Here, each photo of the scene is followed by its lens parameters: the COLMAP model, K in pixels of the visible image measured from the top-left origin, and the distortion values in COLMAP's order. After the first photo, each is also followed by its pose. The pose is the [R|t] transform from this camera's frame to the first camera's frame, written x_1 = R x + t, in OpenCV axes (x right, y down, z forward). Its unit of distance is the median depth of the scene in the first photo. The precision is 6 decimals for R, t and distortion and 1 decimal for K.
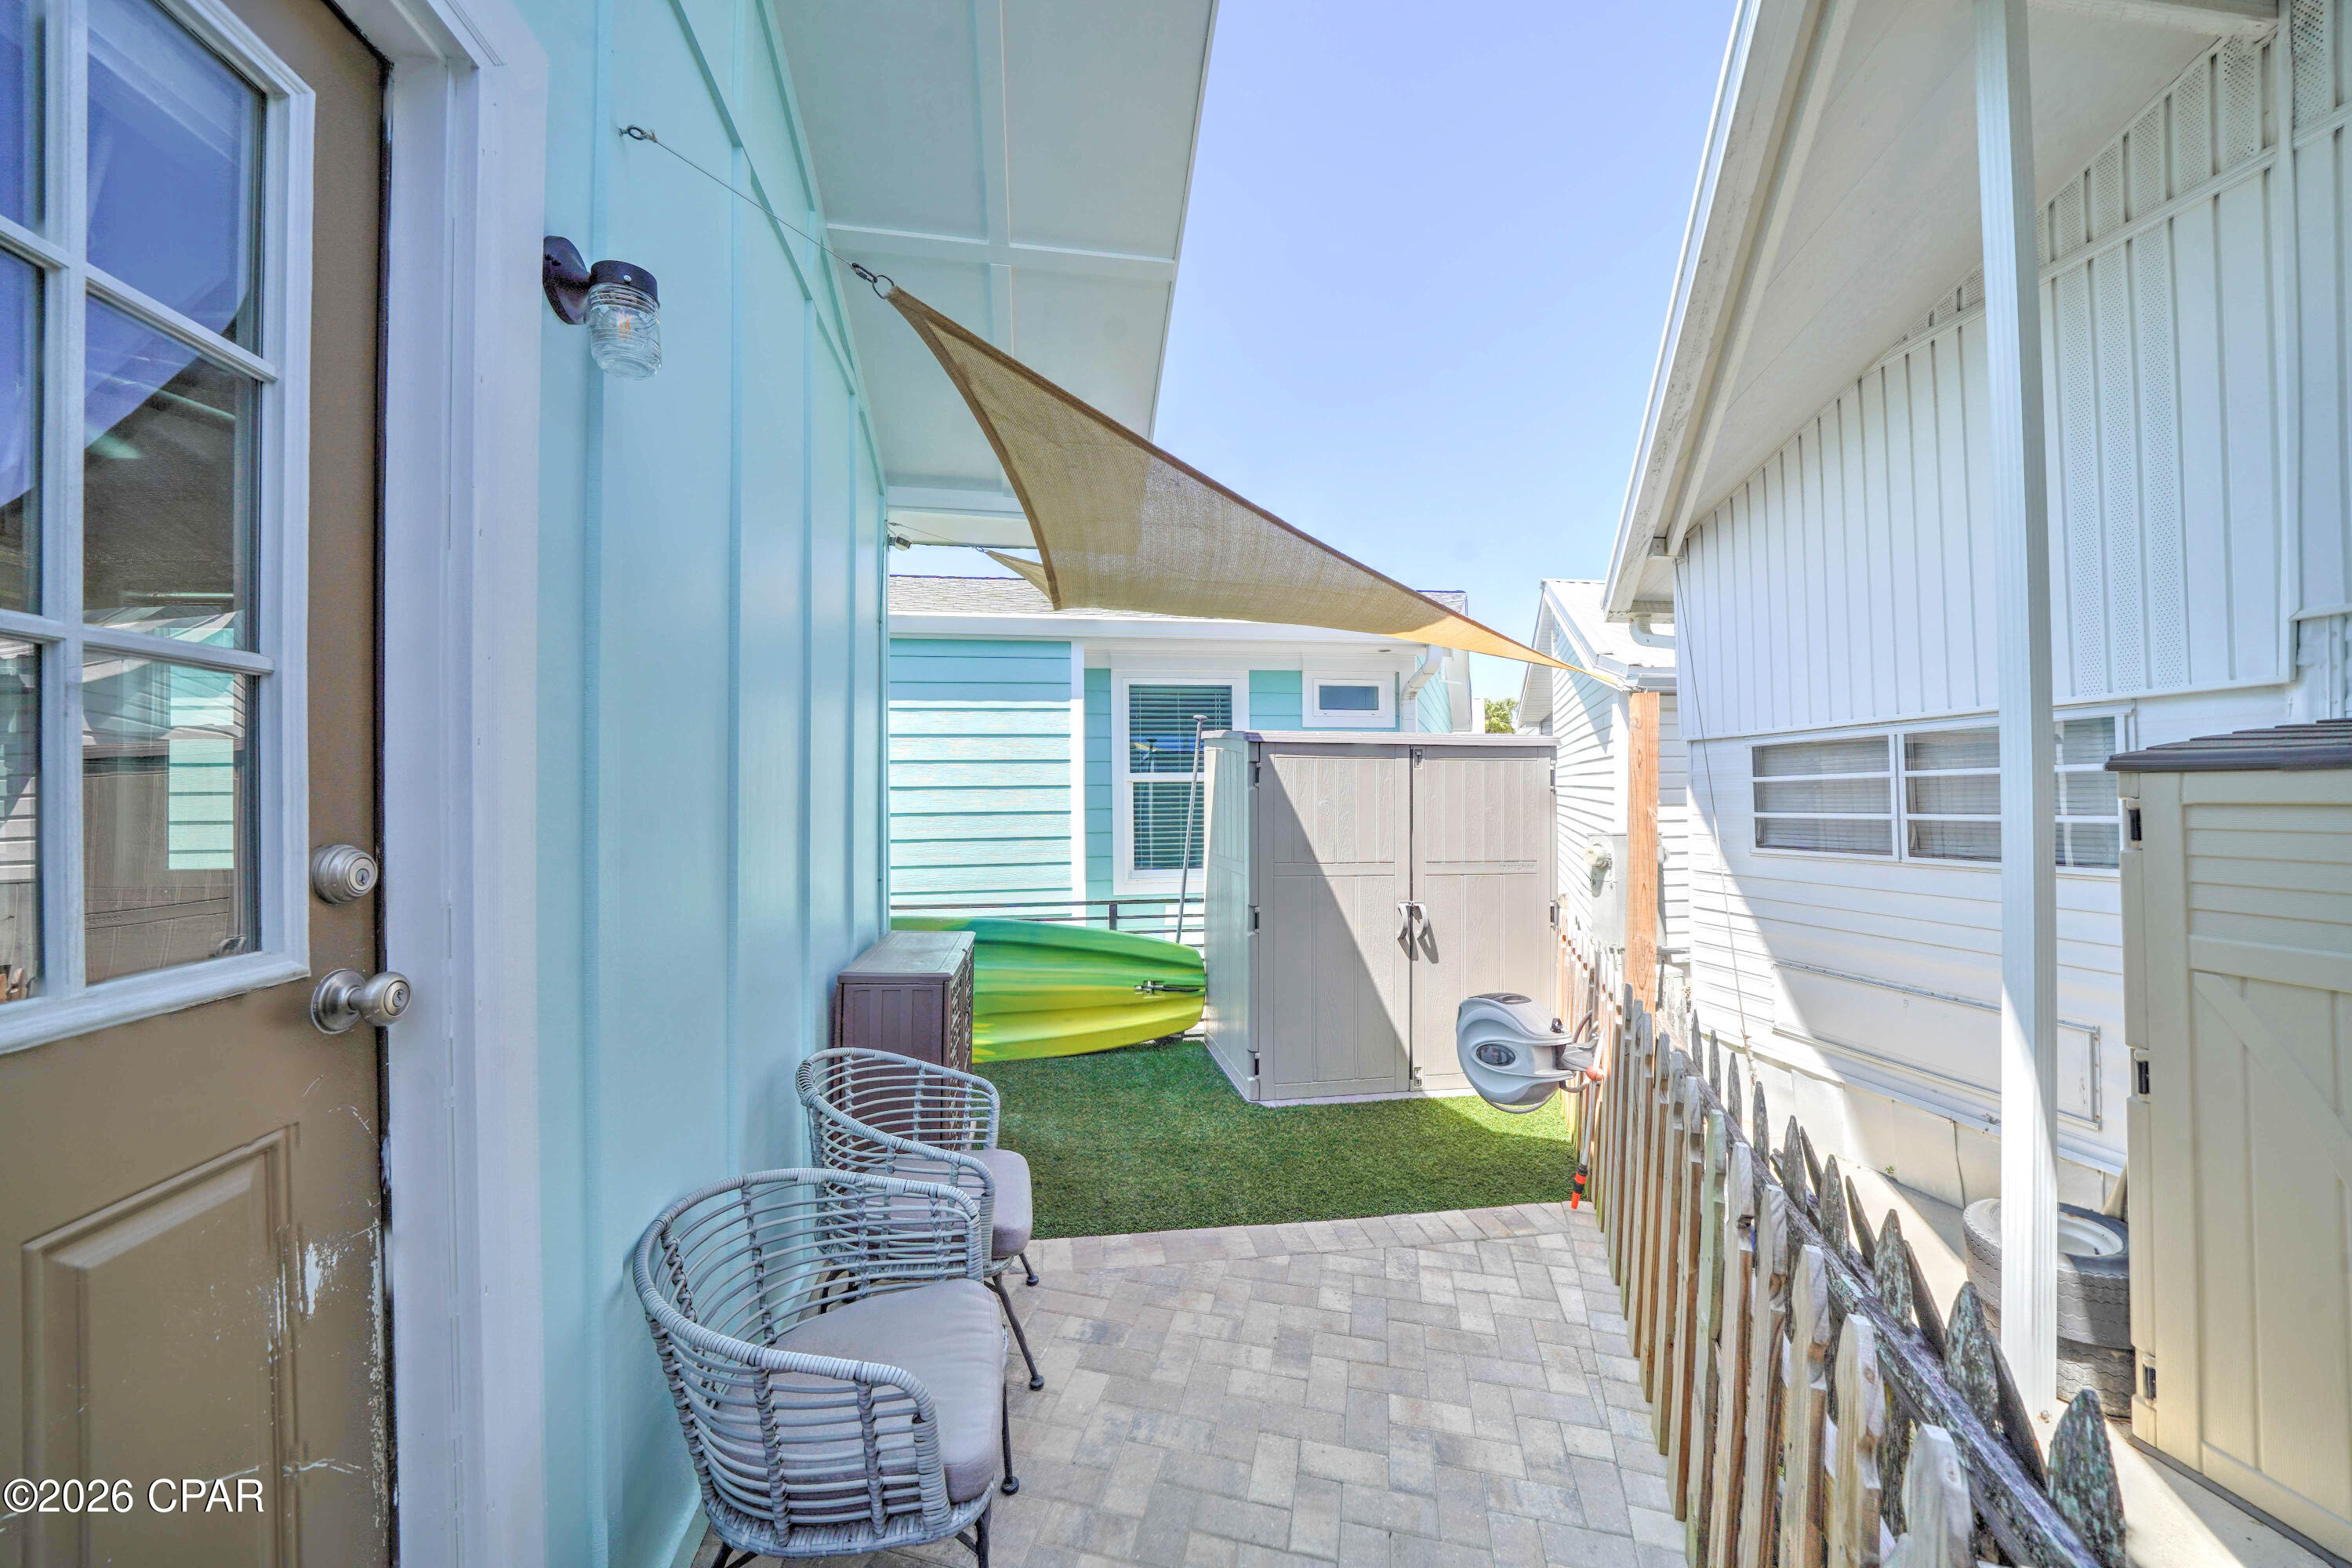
lens RADIAL K [[829.6, 0, 1176.0], [0, 829.6, 784.0], [0, 0, 1]] dist [-0.022641, 0.000017]
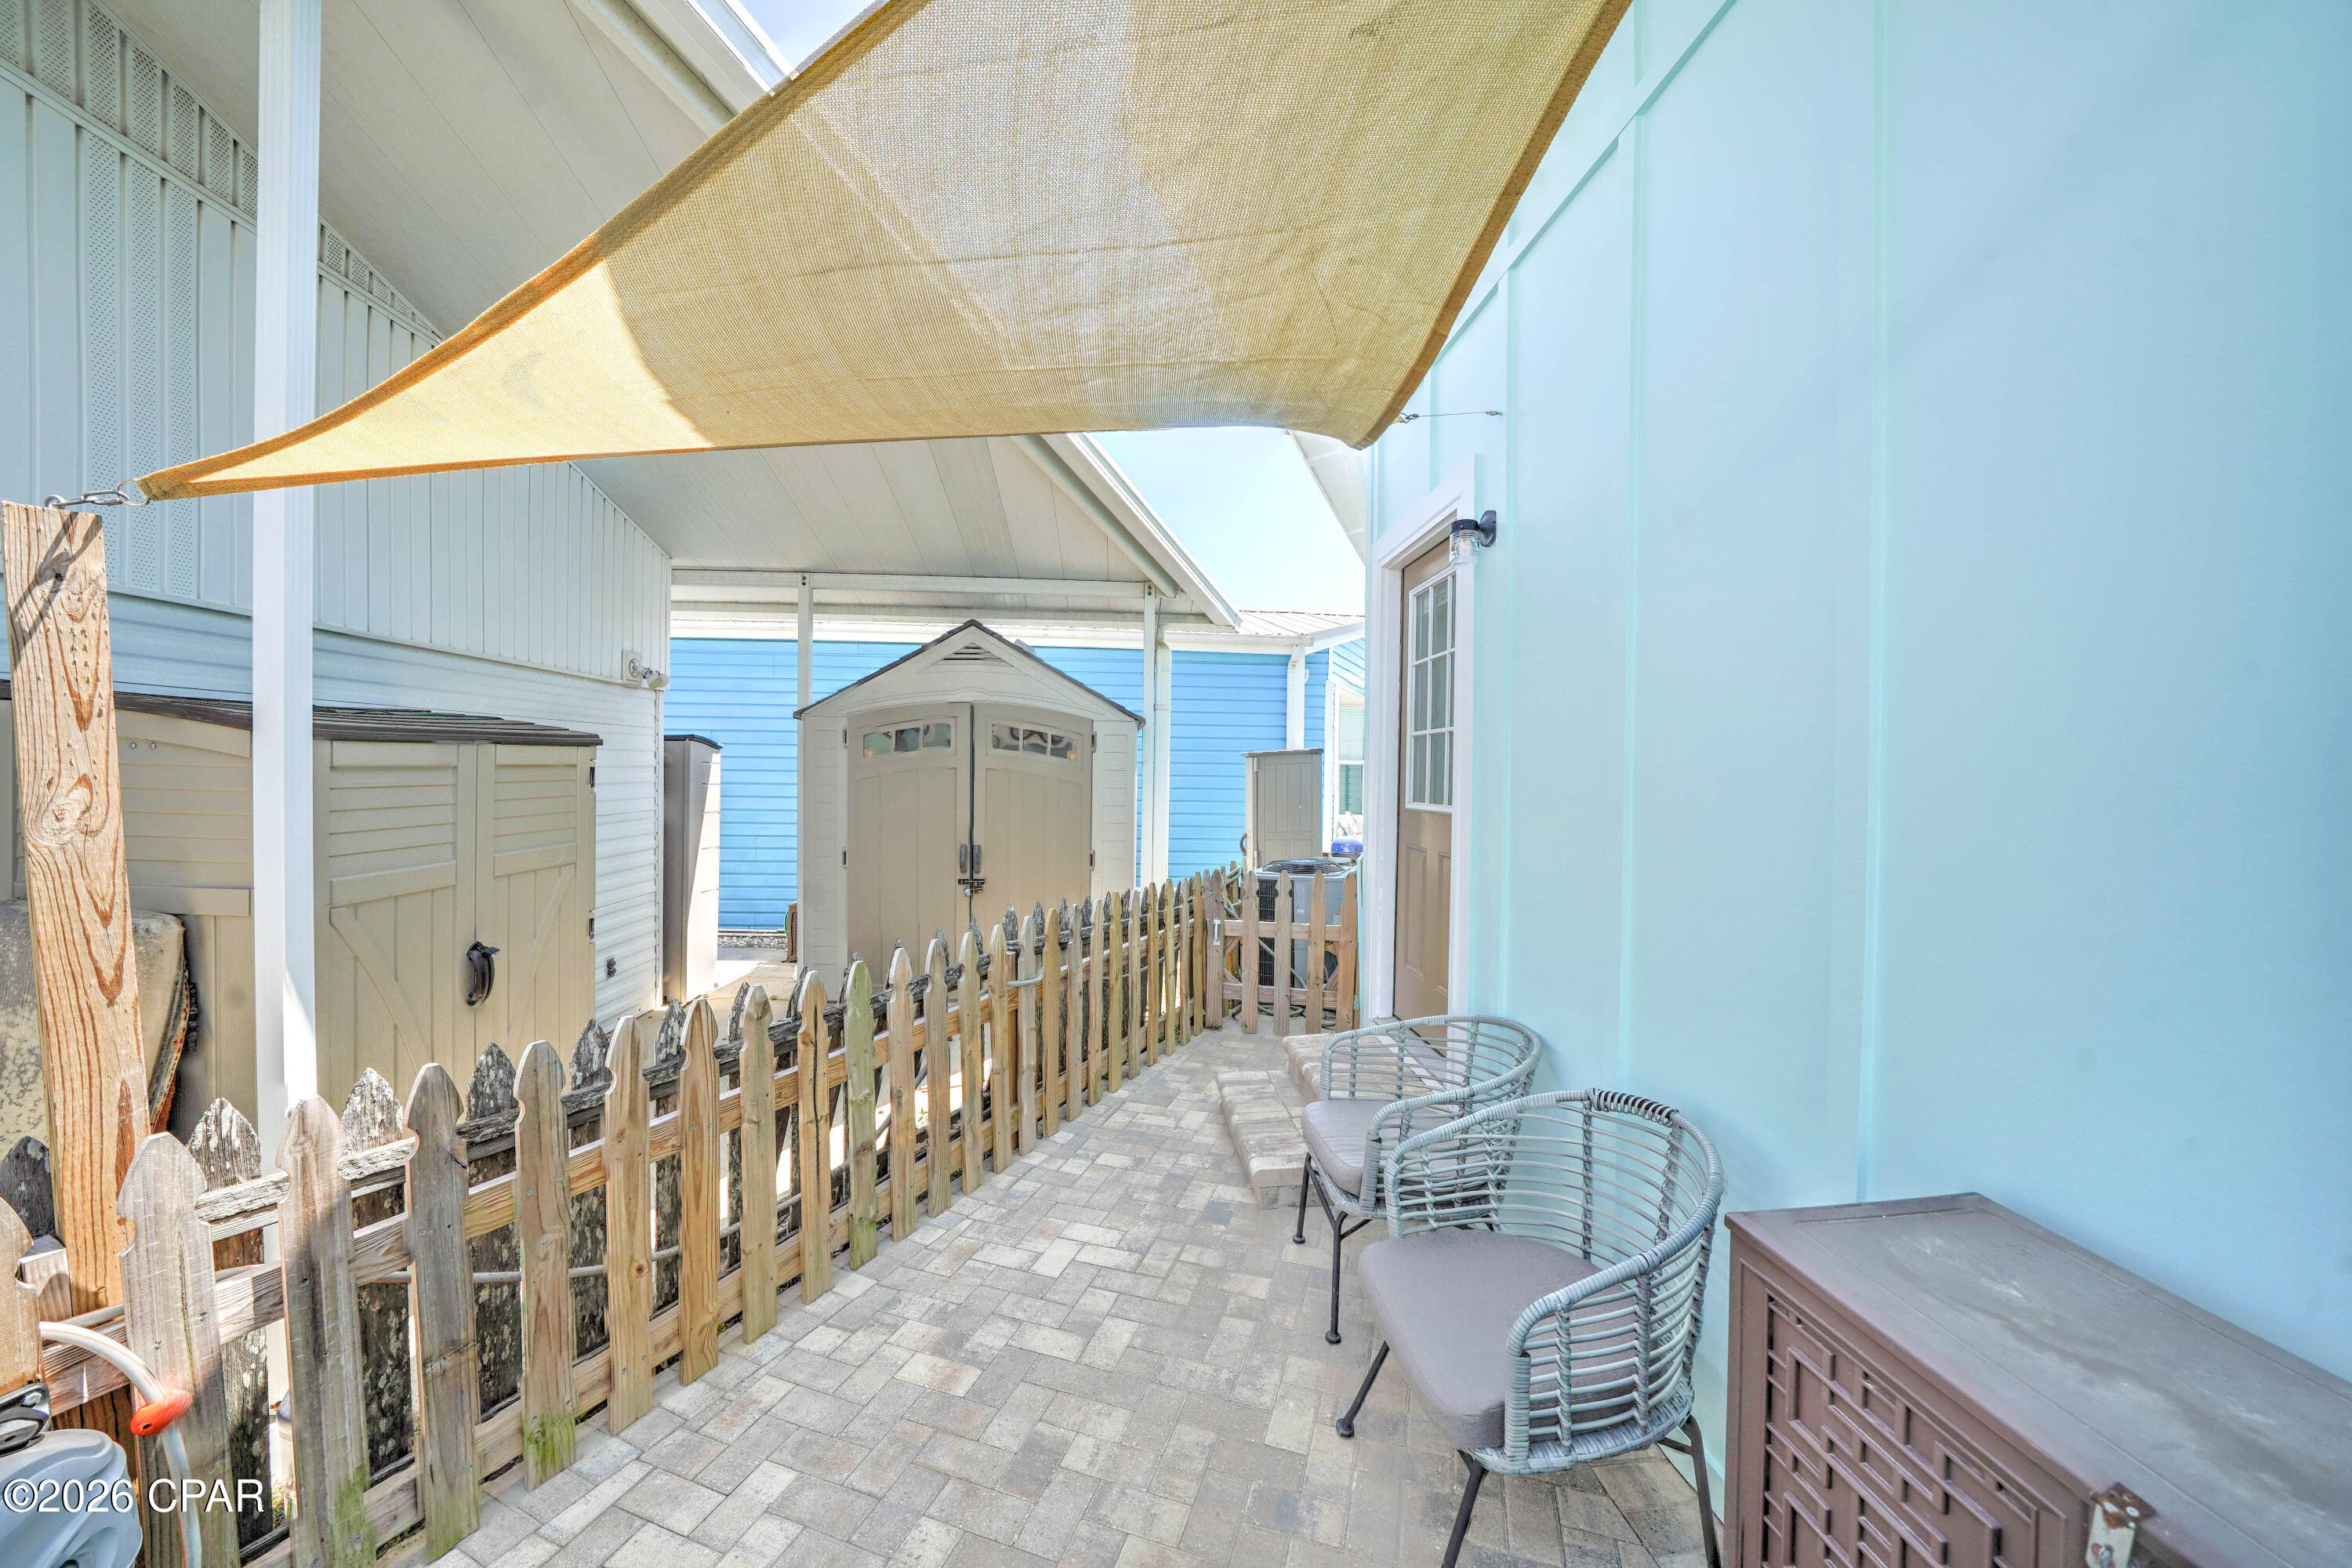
lens RADIAL K [[829.6, 0, 1176.0], [0, 829.6, 784.0], [0, 0, 1]] dist [-0.022641, 0.000017]
pose [[-0.994934, -0.010866, 0.099942, -0.081017], [-0.009183, 0.999808, 0.017284, 0.019400], [-0.100111, 0.016279, -0.994843, 2.079334]]
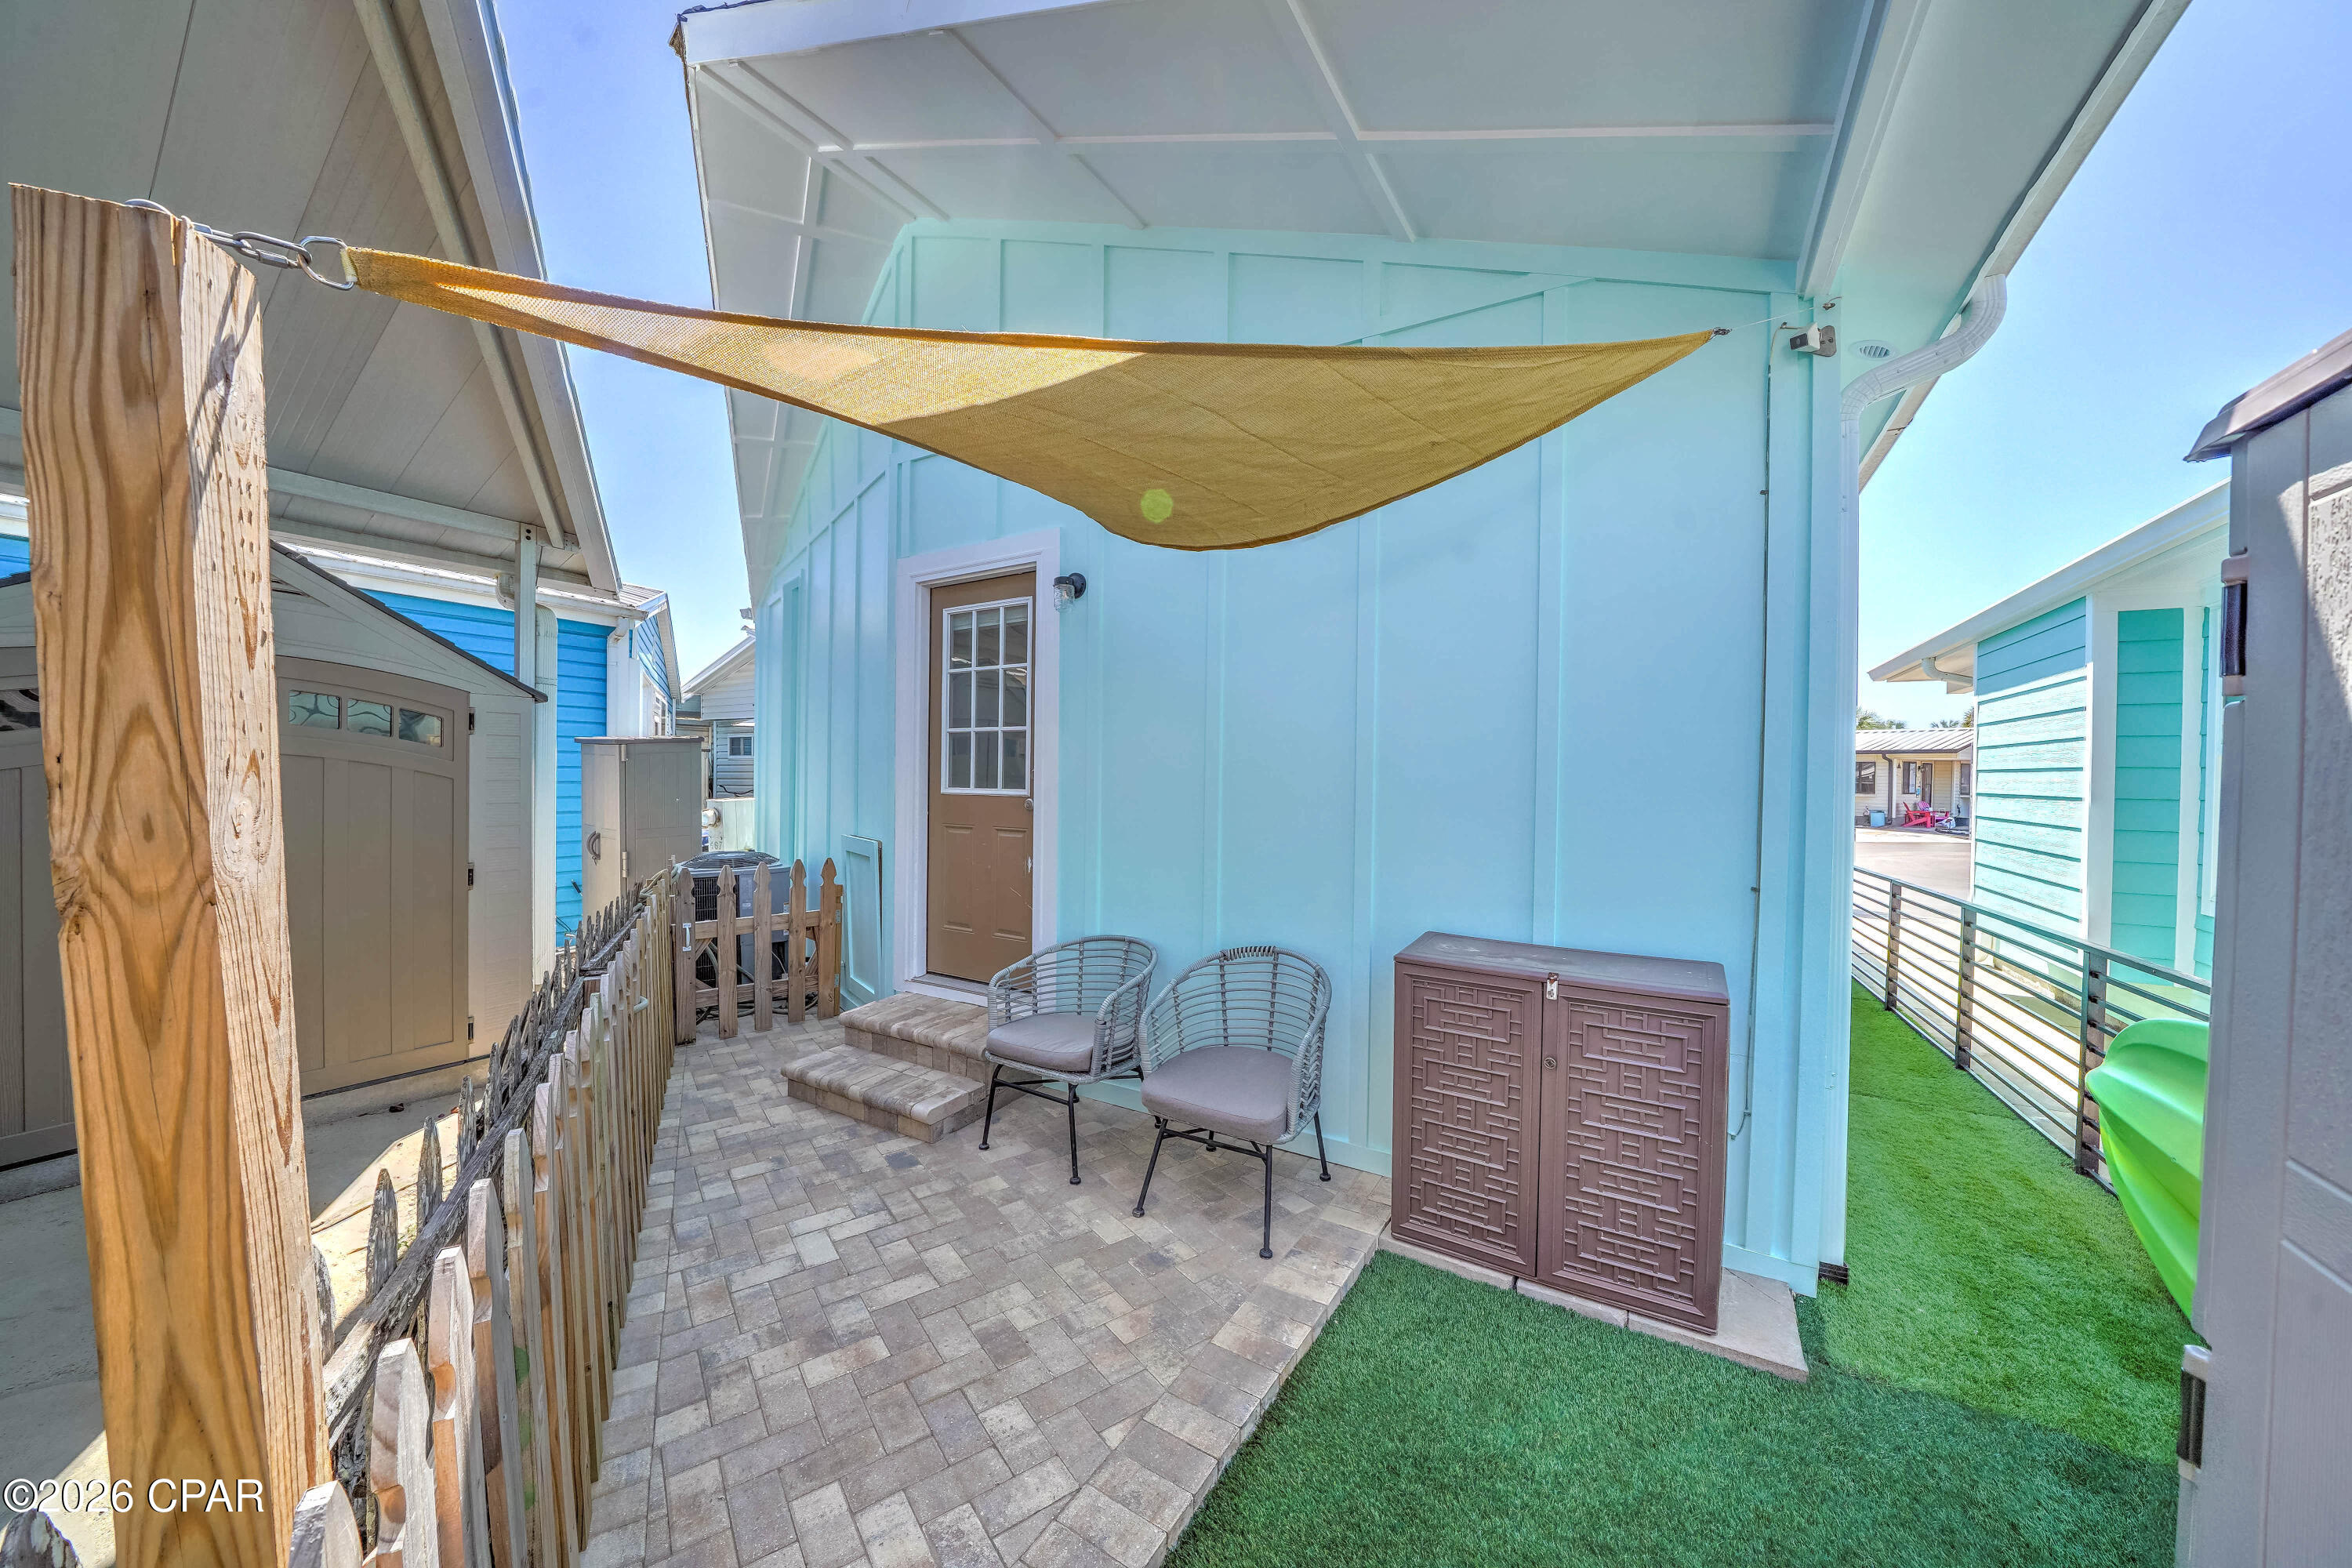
lens RADIAL K [[829.6, 0, 1176.0], [0, 829.6, 784.0], [0, 0, 1]] dist [-0.022641, 0.000017]
pose [[-0.650365, 0.003504, -0.759614, 0.859047], [-0.012929, 0.999793, 0.015681, 0.035128], [0.759512, 0.020020, -0.650185, 2.068341]]
